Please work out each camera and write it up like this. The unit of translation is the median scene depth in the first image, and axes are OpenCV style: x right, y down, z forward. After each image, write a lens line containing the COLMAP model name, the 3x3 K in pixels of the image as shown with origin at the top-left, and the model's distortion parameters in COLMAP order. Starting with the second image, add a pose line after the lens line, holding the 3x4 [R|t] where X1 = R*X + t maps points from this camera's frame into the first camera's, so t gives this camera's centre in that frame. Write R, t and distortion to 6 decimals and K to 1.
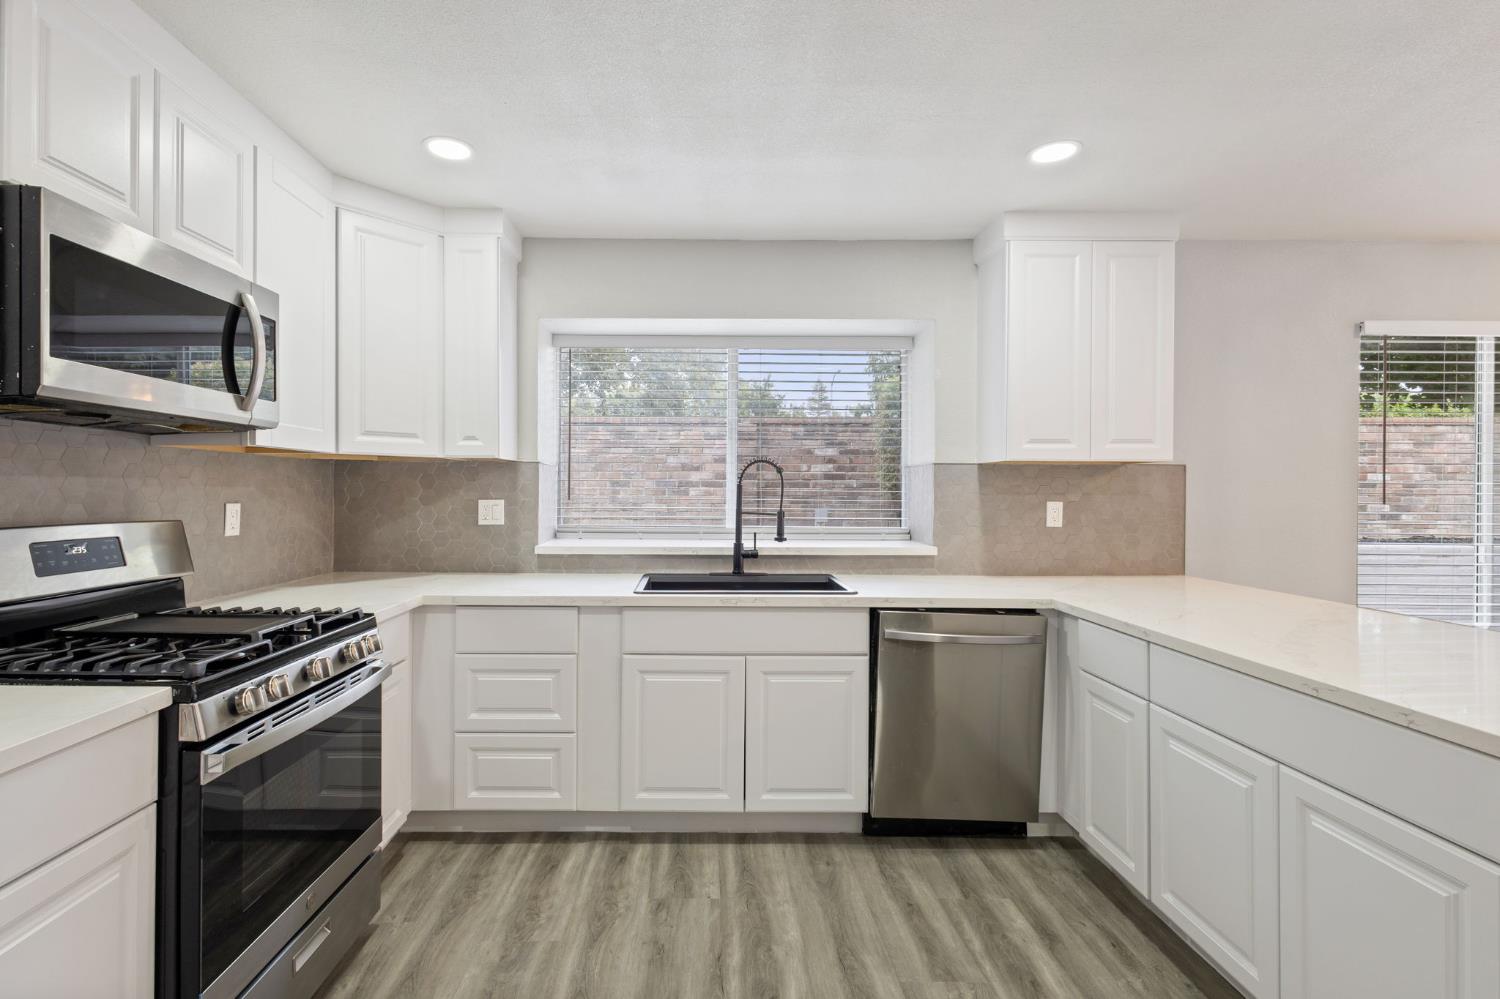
lens RADIAL K [[684.8, 0, 700.9], [0, 684.8, 500.1], [0, 0, 1]] dist [0.008738, -0.002889]
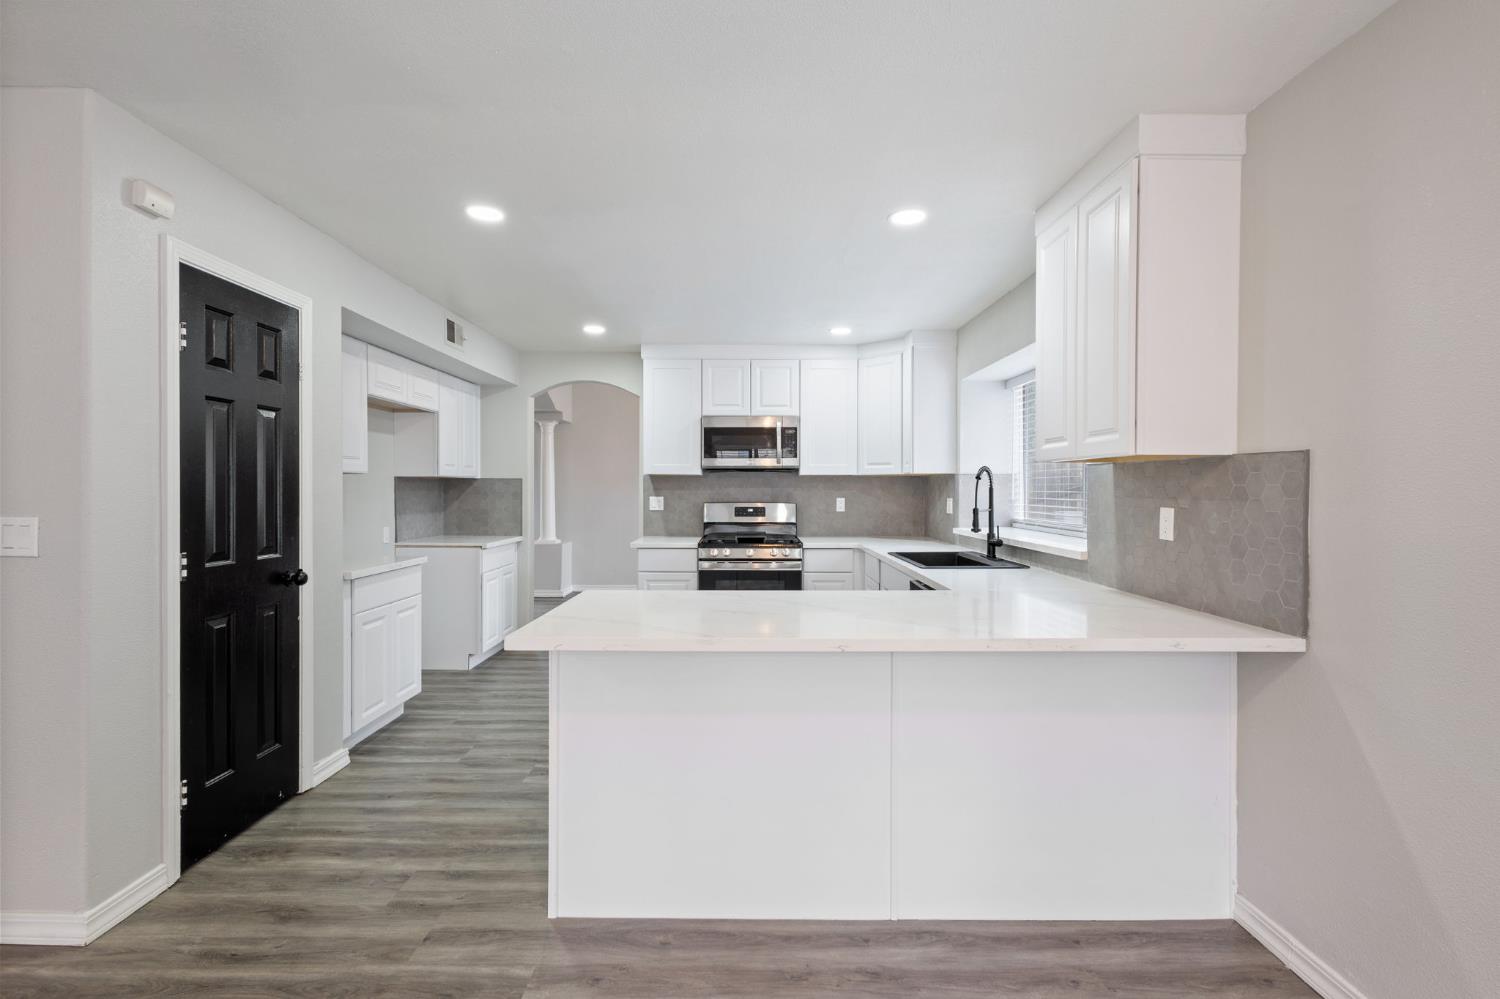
lens RADIAL K [[684.8, 0, 749.0], [0, 684.8, 497.4], [0, 0, 1]] dist [0.008738, -0.002889]
pose [[0.006535, 0.008836, -0.999940, 1.288925], [-0.015004, 0.999849, 0.008737, -0.009036], [0.999866, 0.014946, 0.006667, 0.522917]]
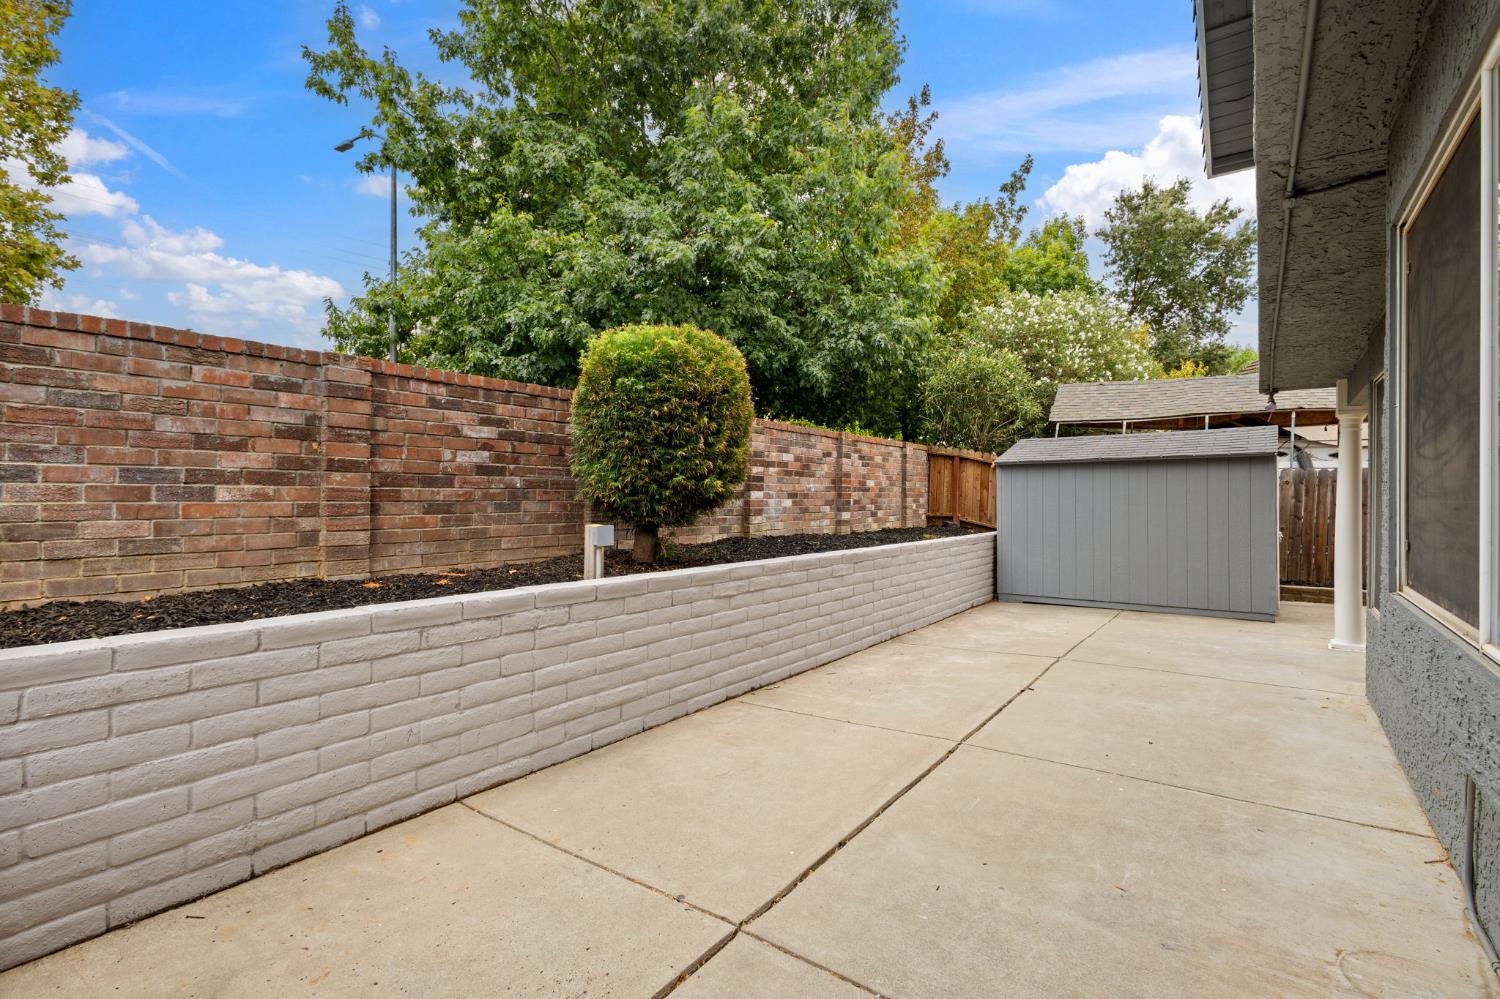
lens RADIAL K [[684.8, 0, 738.9], [0, 684.8, 500.2], [0, 0, 1]] dist [0.008738, -0.002889]
pose [[0.601235, -0.005452, 0.799054, -0.519570], [0.007218, 0.999973, 0.001392, -0.018171], [-0.799040, 0.004931, 0.601258, 1.256413]]
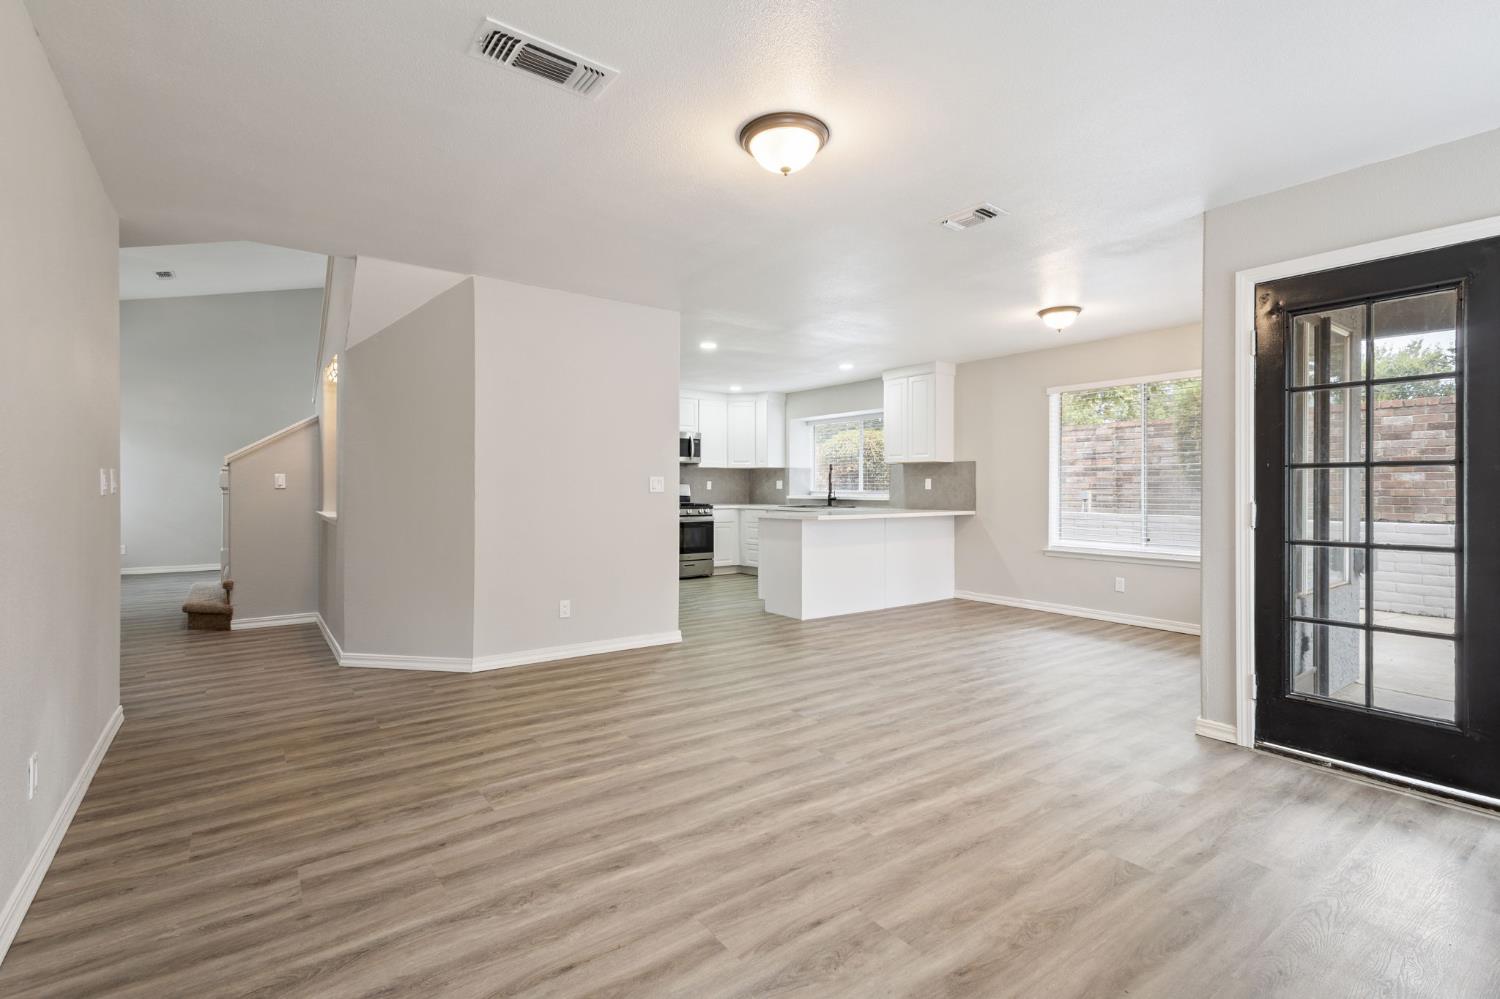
lens RADIAL K [[684.8, 0, 754.8], [0, 684.8, 495.2], [0, 0, 1]] dist [0.008738, -0.002889]
pose [[0.600670, 0.005195, -0.799480, 2.053721], [-0.008870, 0.999961, -0.000167, 0.065442], [0.799448, 0.007192, 0.600693, -0.905624]]
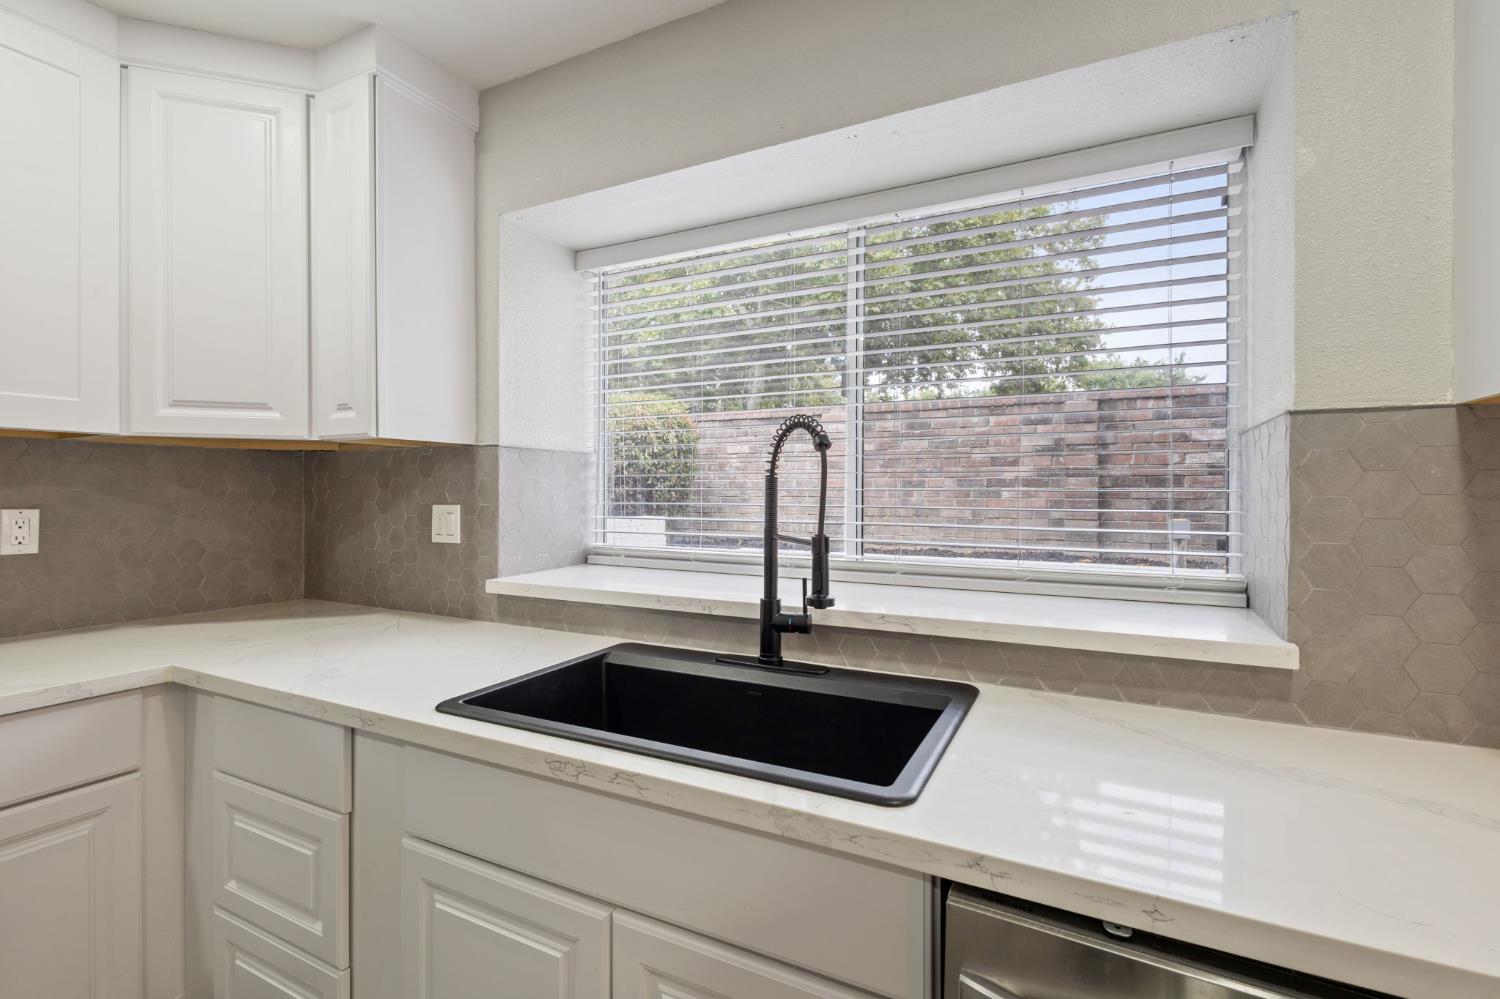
lens RADIAL K [[684.8, 0, 753.3], [0, 684.8, 495.5], [0, 0, 1]] dist [0.008738, -0.002889]
pose [[0.890872, 0.000039, -0.454255, 0.253144], [-0.004556, 0.999950, -0.008848, -0.005038], [0.454232, 0.009952, 0.890828, 0.551501]]
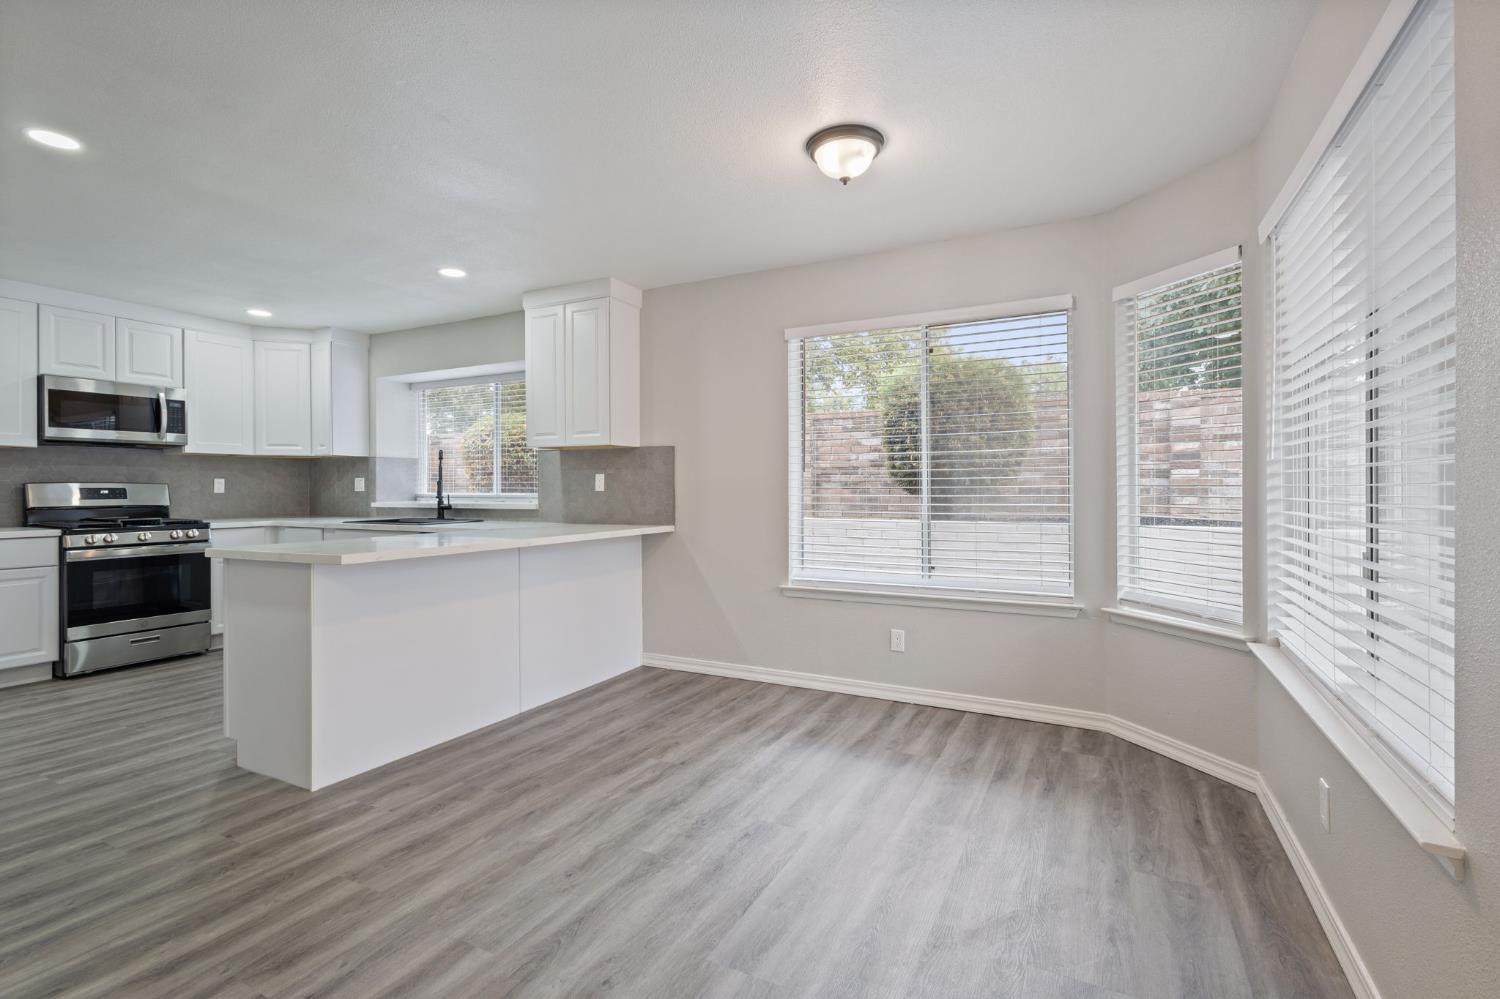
lens RADIAL K [[684.8, 0, 749.8], [0, 684.8, 489.8], [0, 0, 1]] dist [0.008738, -0.002889]
pose [[0.889324, -0.005402, -0.457246, 1.477227], [0.000627, 0.999944, -0.010595, 0.052137], [0.457277, 0.009136, 0.889277, -0.163186]]
